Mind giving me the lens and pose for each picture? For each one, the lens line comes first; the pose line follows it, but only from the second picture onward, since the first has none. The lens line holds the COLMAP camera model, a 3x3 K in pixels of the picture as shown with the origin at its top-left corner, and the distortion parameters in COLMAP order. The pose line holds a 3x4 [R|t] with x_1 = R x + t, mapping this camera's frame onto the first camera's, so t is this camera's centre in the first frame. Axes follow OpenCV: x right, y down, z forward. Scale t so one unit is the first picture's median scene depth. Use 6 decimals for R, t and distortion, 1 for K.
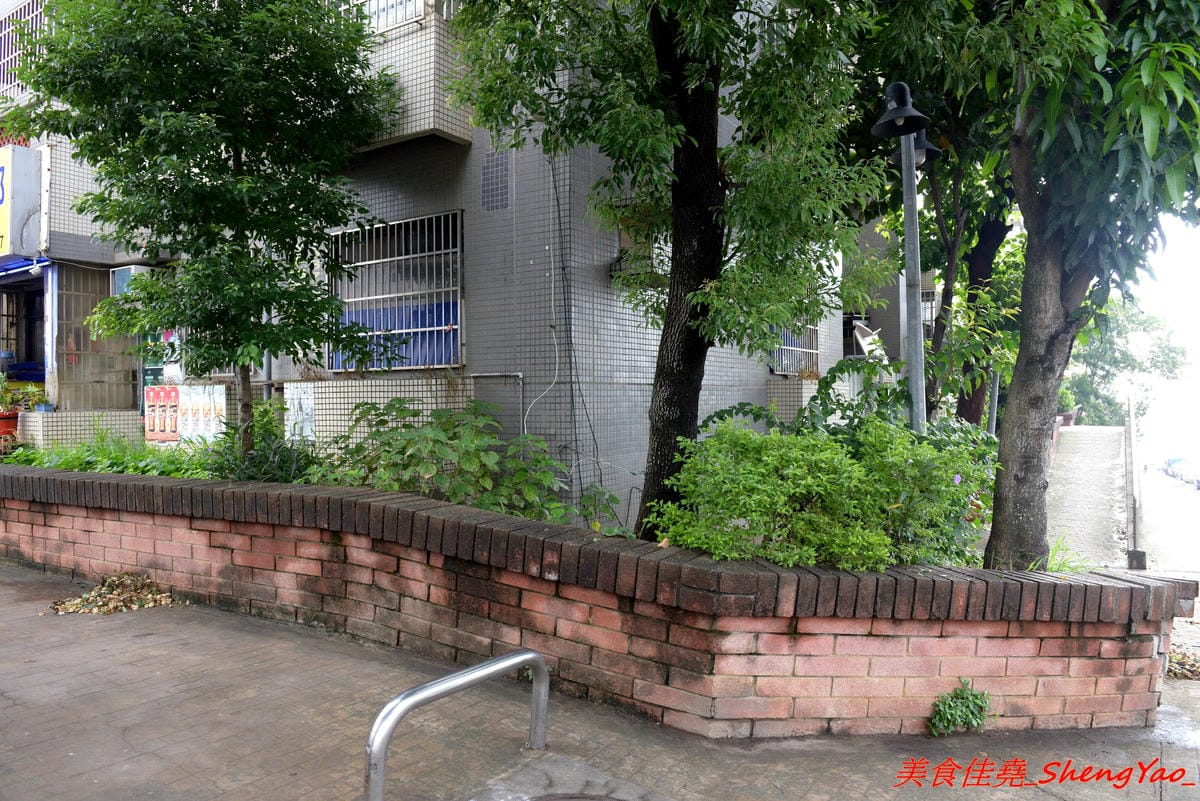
lens RADIAL K [[804.6, 0, 600.0], [0, 804.6, 400.5], [0, 0, 1]] dist [-0.004709, -0.003566]
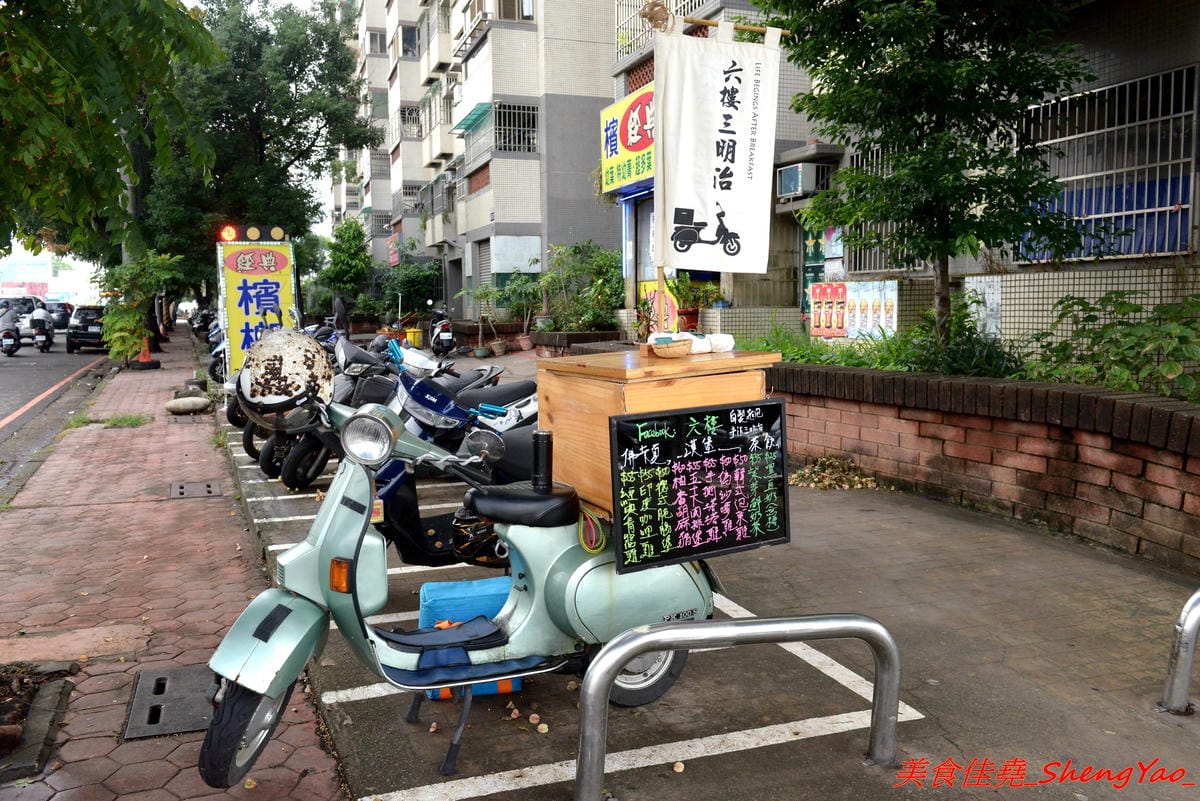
lens RADIAL K [[951.9, 0, 600.0], [0, 951.9, 400.5], [0, 0, 1]] dist [-0.002963, -0.010816]
pose [[0.818579, 0.058087, -0.571449, -0.123290], [-0.001547, 0.995093, 0.098934, 0.016189], [0.574391, -0.080101, 0.814652, -0.214753]]
